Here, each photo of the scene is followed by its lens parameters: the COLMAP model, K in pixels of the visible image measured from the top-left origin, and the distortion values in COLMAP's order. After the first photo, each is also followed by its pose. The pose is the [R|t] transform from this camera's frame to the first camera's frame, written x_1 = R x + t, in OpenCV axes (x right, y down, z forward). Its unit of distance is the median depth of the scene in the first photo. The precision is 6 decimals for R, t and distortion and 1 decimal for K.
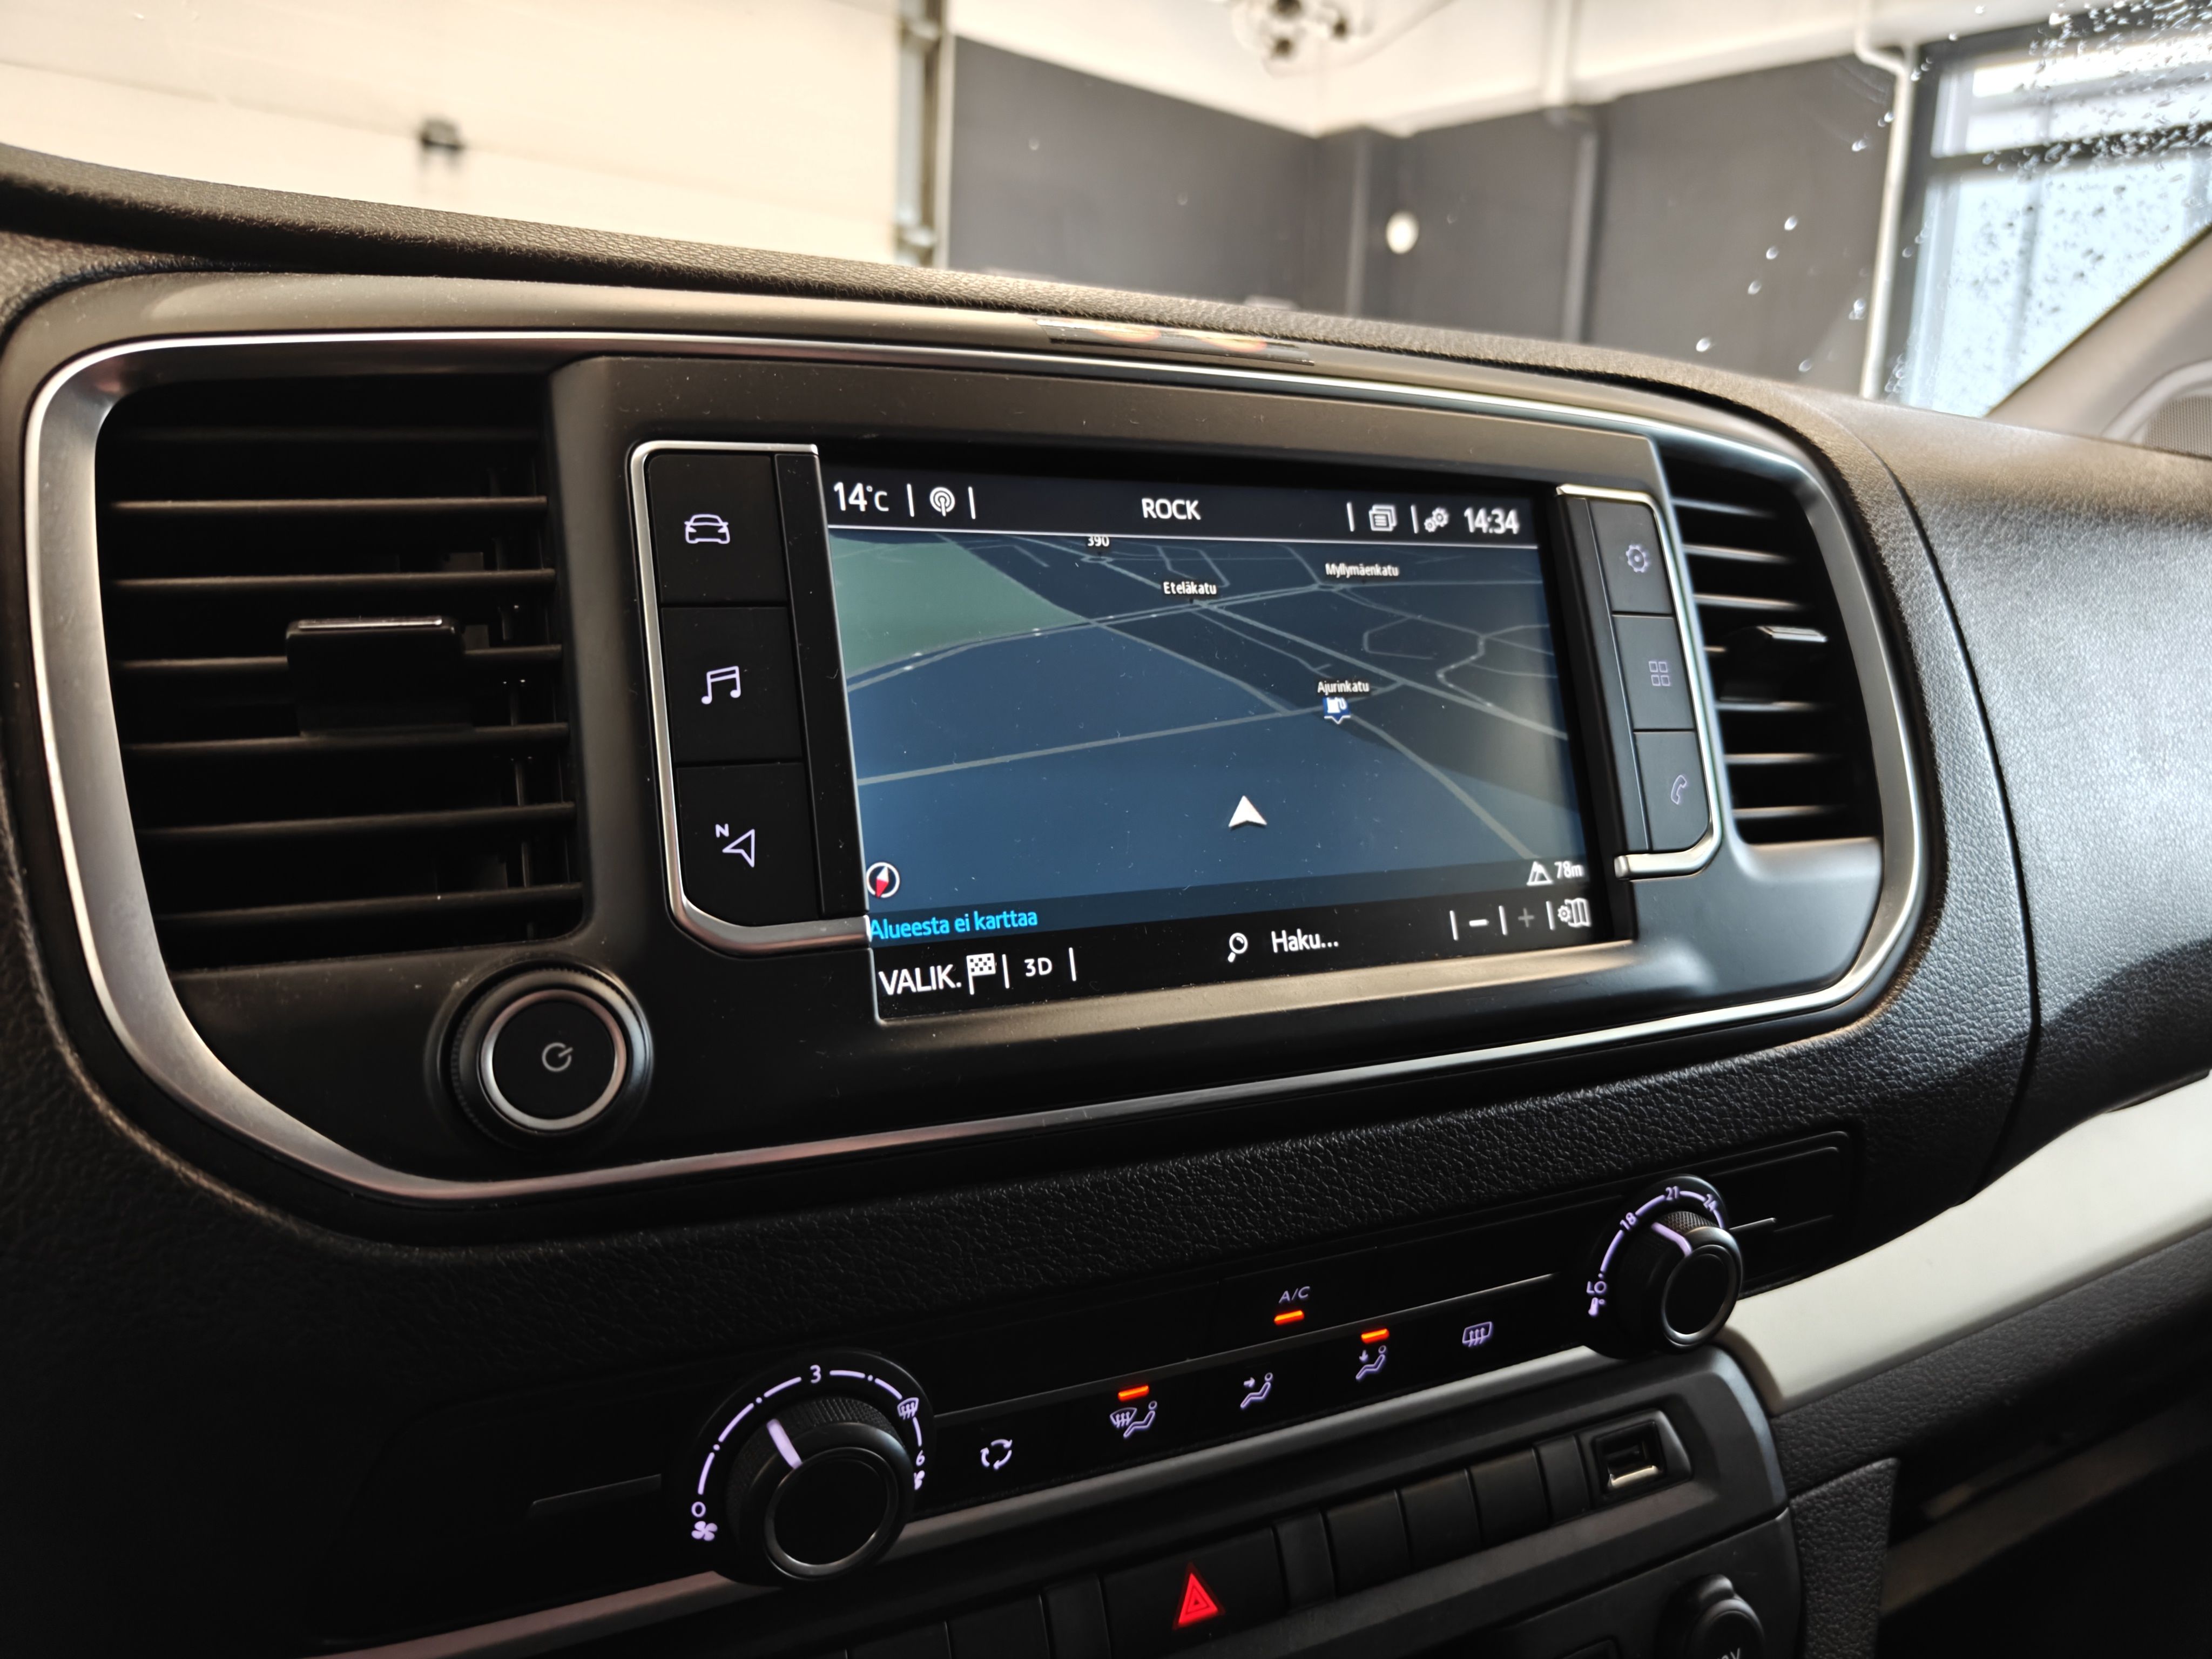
lens RADIAL K [[1548.4, 0, 1106.0], [0, 1548.4, 829.5], [0, 0, 1]] dist [-0.008277, -0.005700]
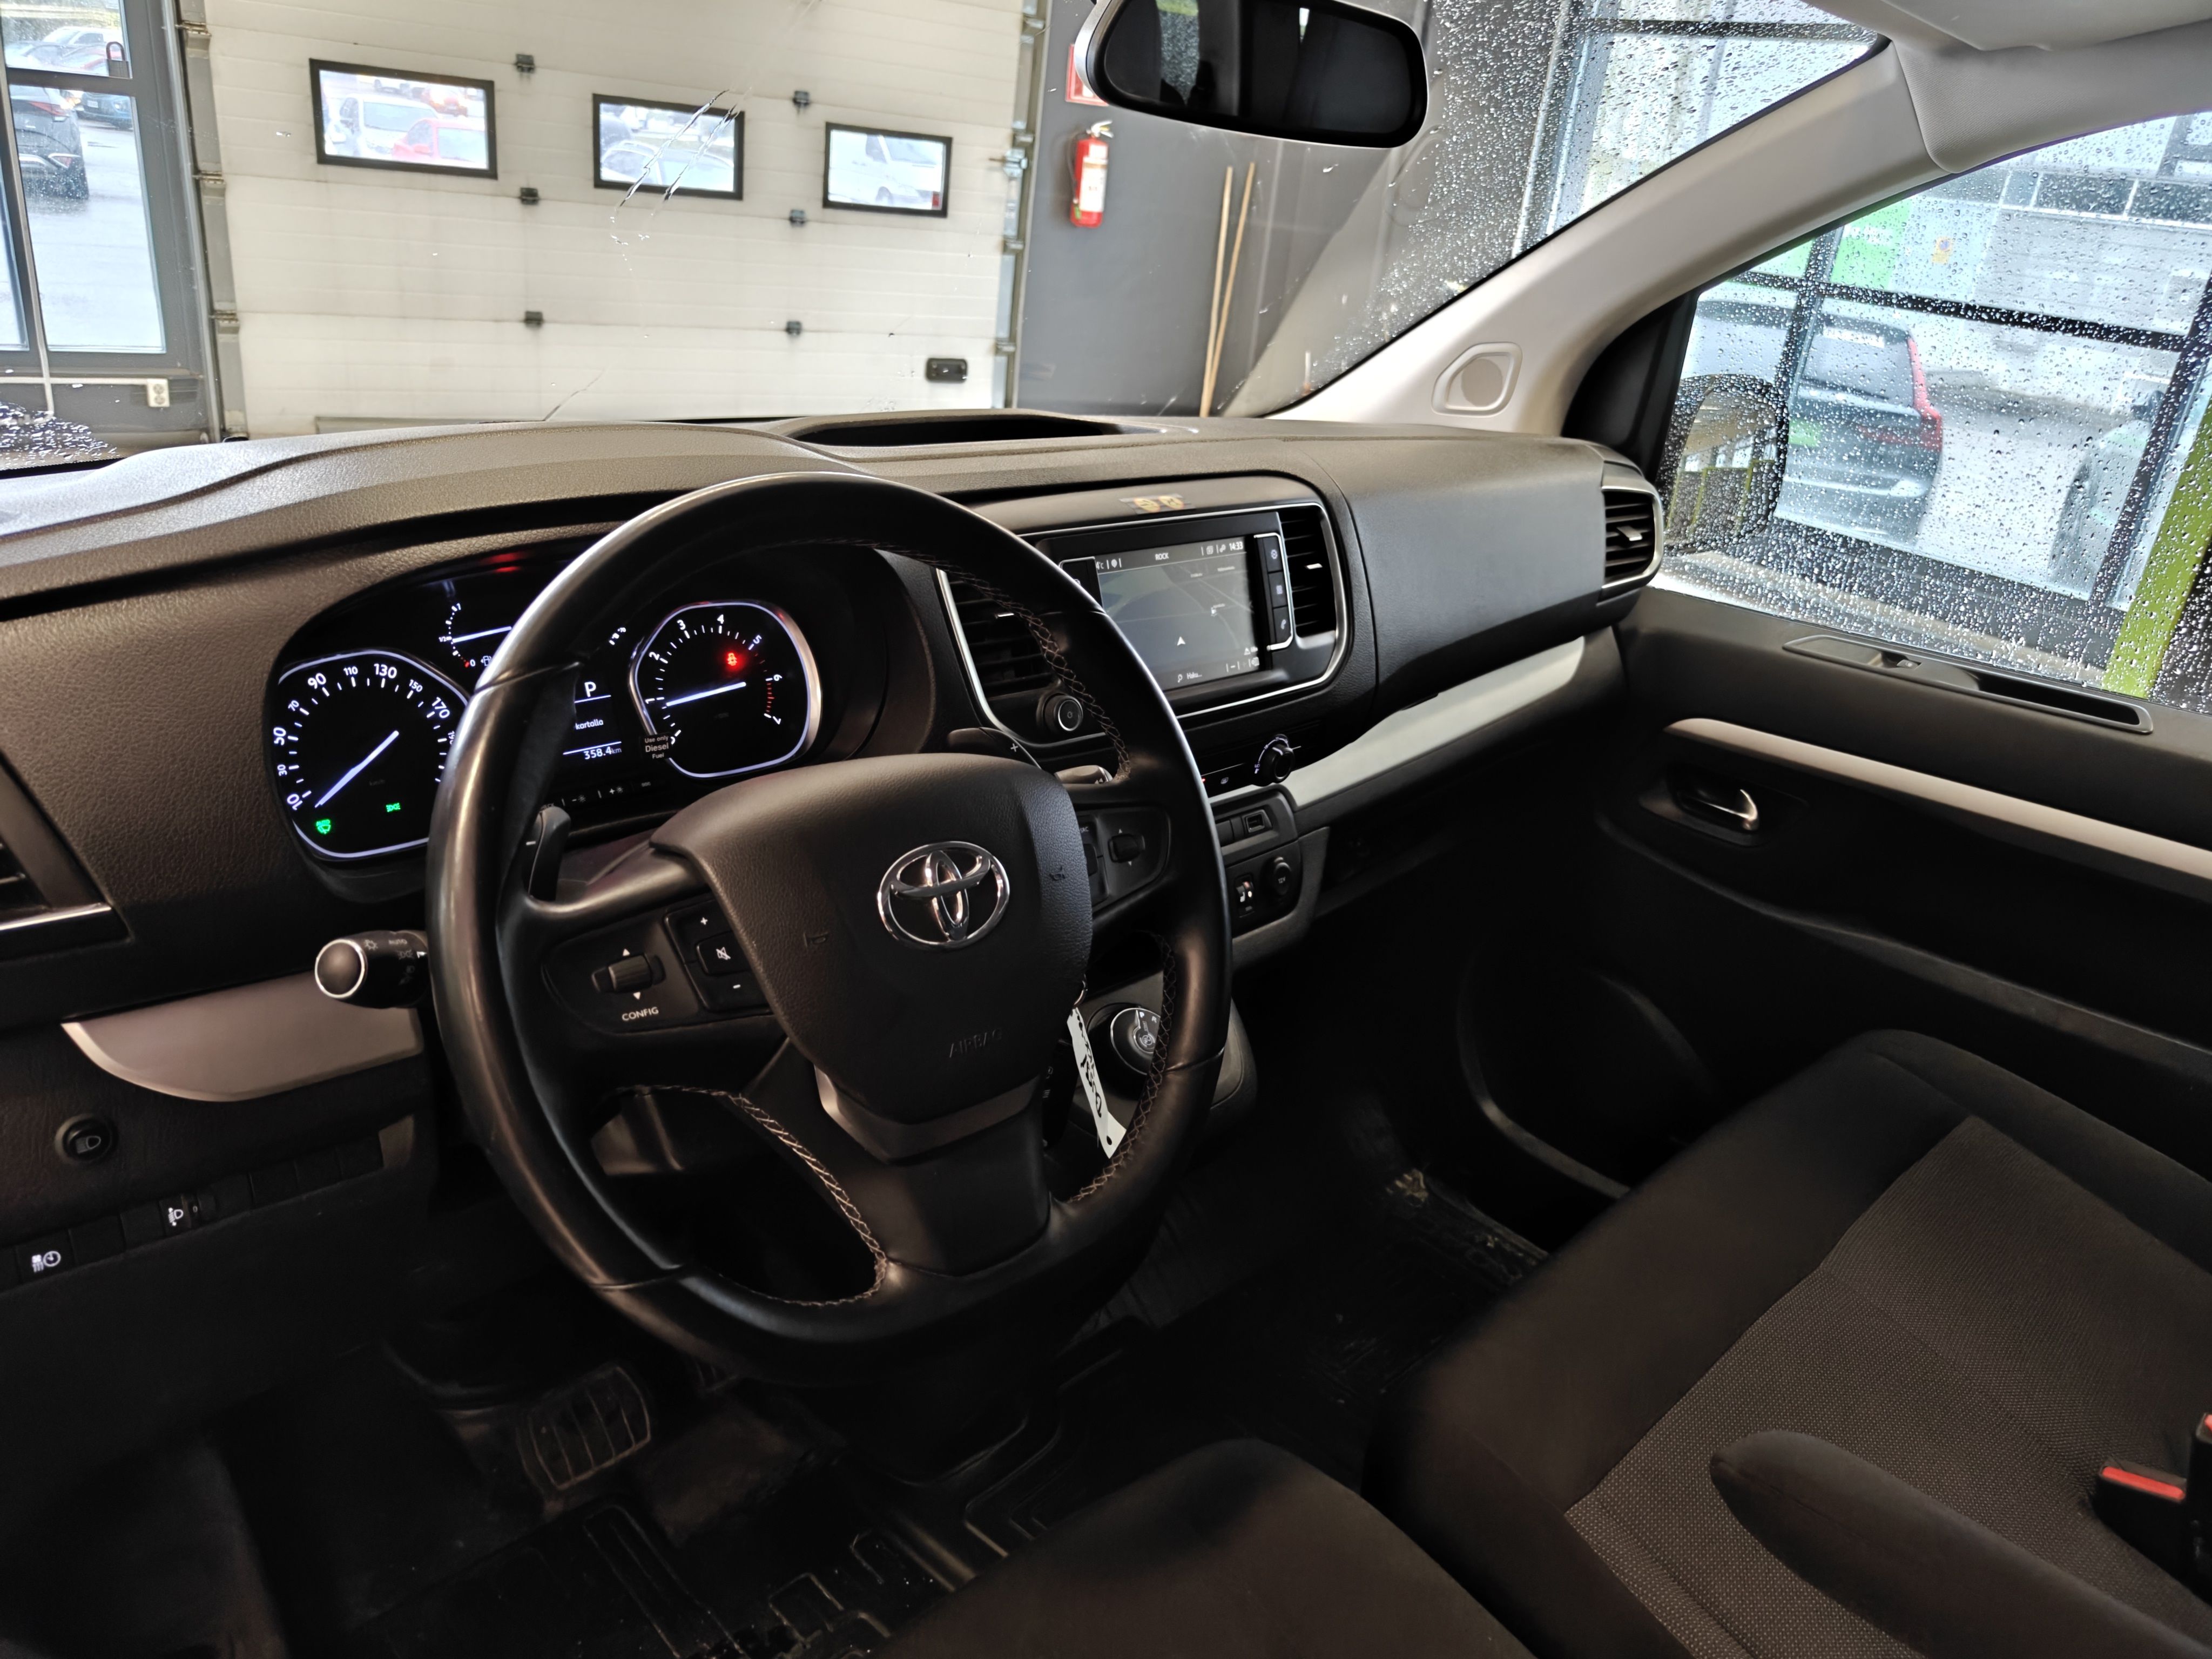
lens RADIAL K [[1548.4, 0, 1106.0], [0, 1548.4, 829.5], [0, 0, 1]] dist [-0.008277, -0.005700]
pose [[0.946393, -0.062578, 0.316897, -1.007416], [-0.017418, 0.969741, 0.243513, -0.372442], [-0.322547, -0.235979, 0.916666, -1.917905]]
